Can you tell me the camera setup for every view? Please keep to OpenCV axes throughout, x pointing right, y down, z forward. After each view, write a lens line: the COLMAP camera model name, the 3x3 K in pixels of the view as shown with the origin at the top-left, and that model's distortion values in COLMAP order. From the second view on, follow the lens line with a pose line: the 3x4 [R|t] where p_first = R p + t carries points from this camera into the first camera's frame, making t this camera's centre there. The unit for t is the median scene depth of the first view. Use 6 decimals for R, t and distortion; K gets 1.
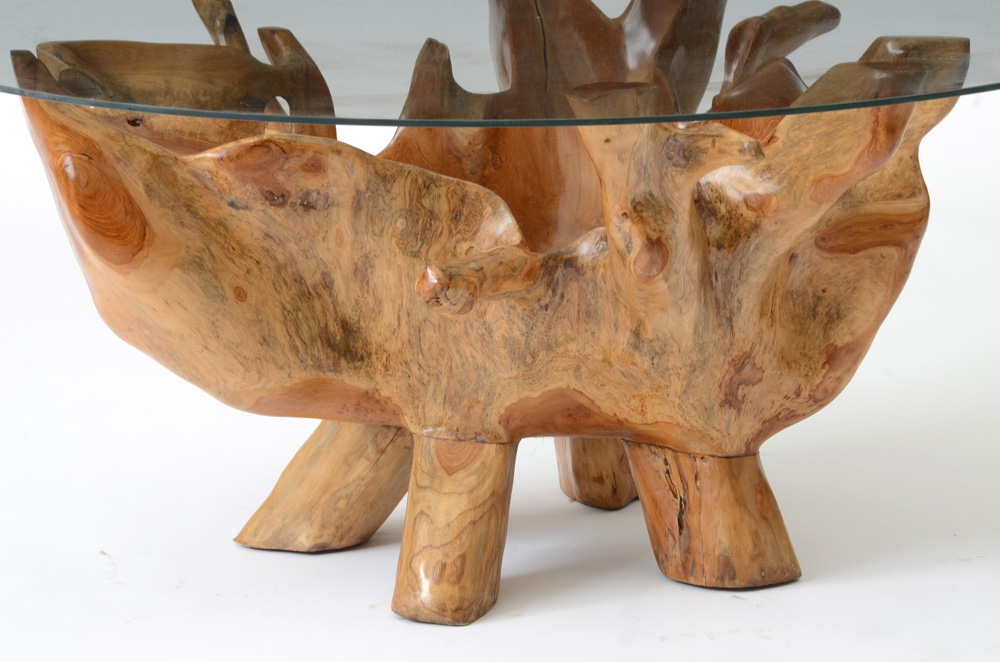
lens RADIAL K [[3710.5, 0, 499.1], [0, 3710.5, 342.0], [0, 0, 1]] dist [1.129892, 0.070484]
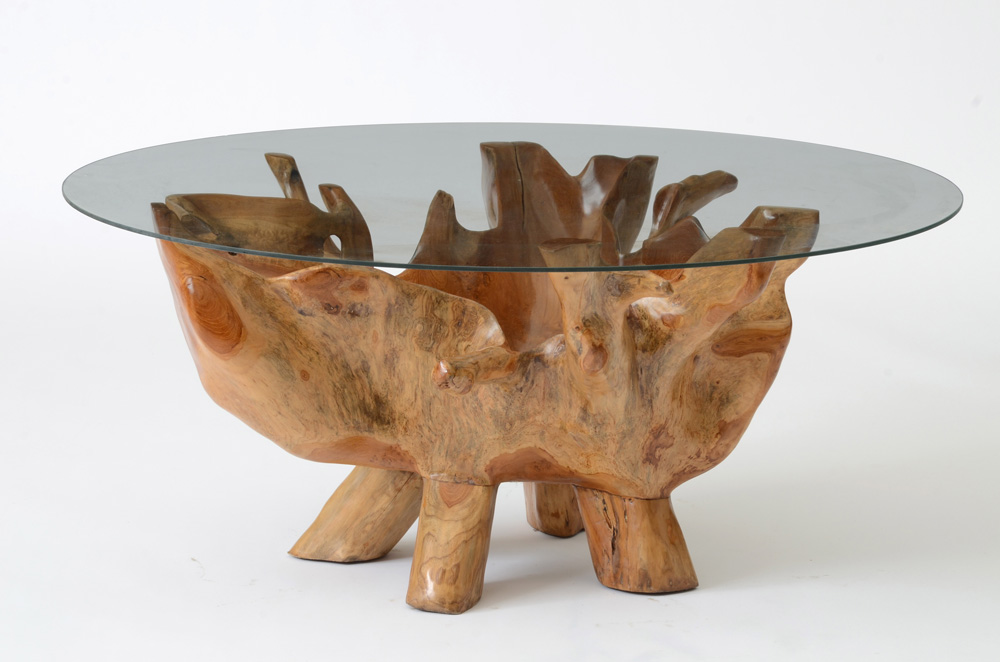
lens RADIAL K [[4231.4, 0, 500.0], [0, 4231.4, 331.0], [0, 0, 1]] dist [1.412538, 0.715685]
pose [[0.999655, 0.023463, 0.011844, -0.014741], [-0.023301, 0.999636, -0.013602, -0.009437], [-0.012159, 0.013321, 0.999837, -0.602522]]
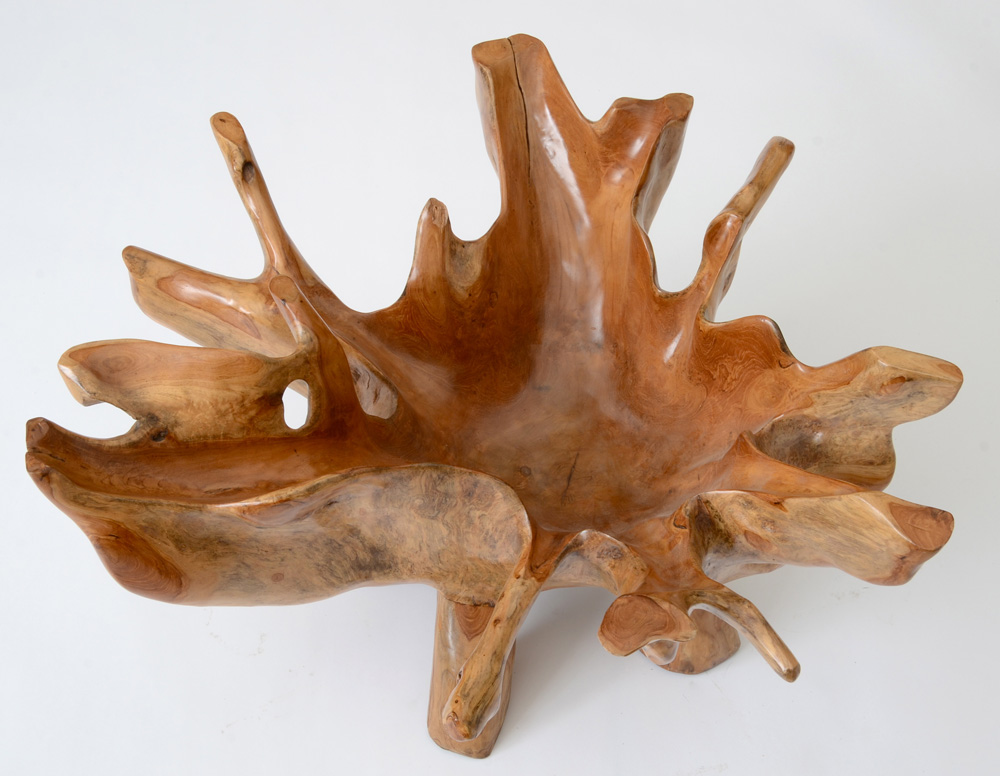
lens RADIAL K [[1337.5, 0, 515.6], [0, 1337.5, 373.5], [0, 0, 1]] dist [0.020247, 0.030498]
pose [[0.998284, -0.041241, 0.041582, -0.012786], [0.008967, 0.809281, 0.587353, -0.291123], [-0.057875, -0.585972, 0.808262, 0.702255]]
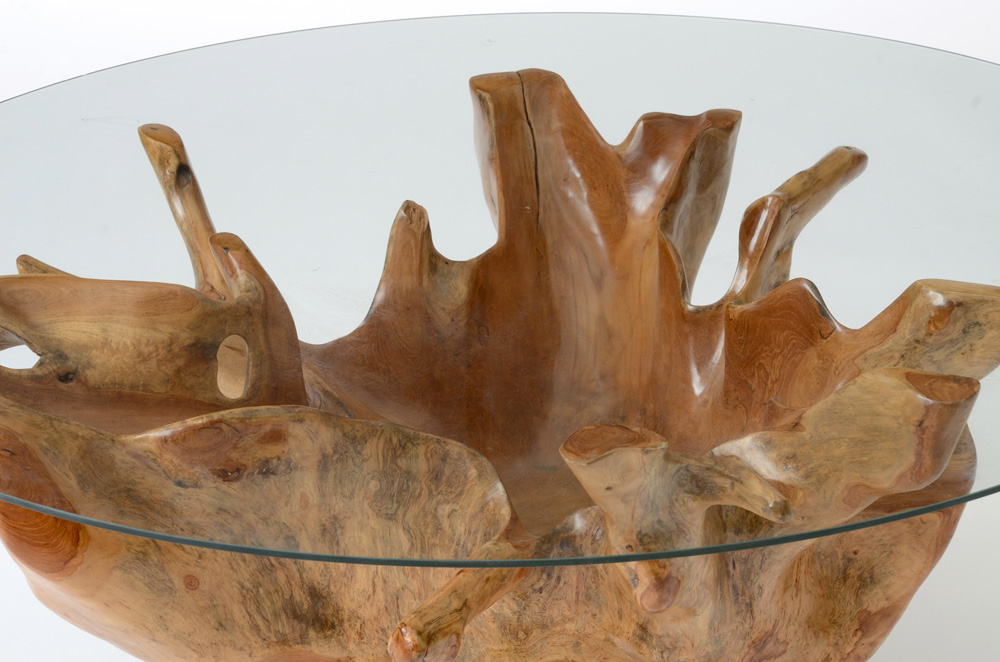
lens RADIAL K [[3314.1, 0, 500.0], [0, 3314.1, 331.0], [0, 0, 1]] dist [0.940326, 0.895662]
pose [[0.999920, -0.012277, -0.003154, 0.006295], [0.012660, 0.979491, 0.201090, -0.226001], [0.000621, -0.201114, 0.979568, 0.235839]]
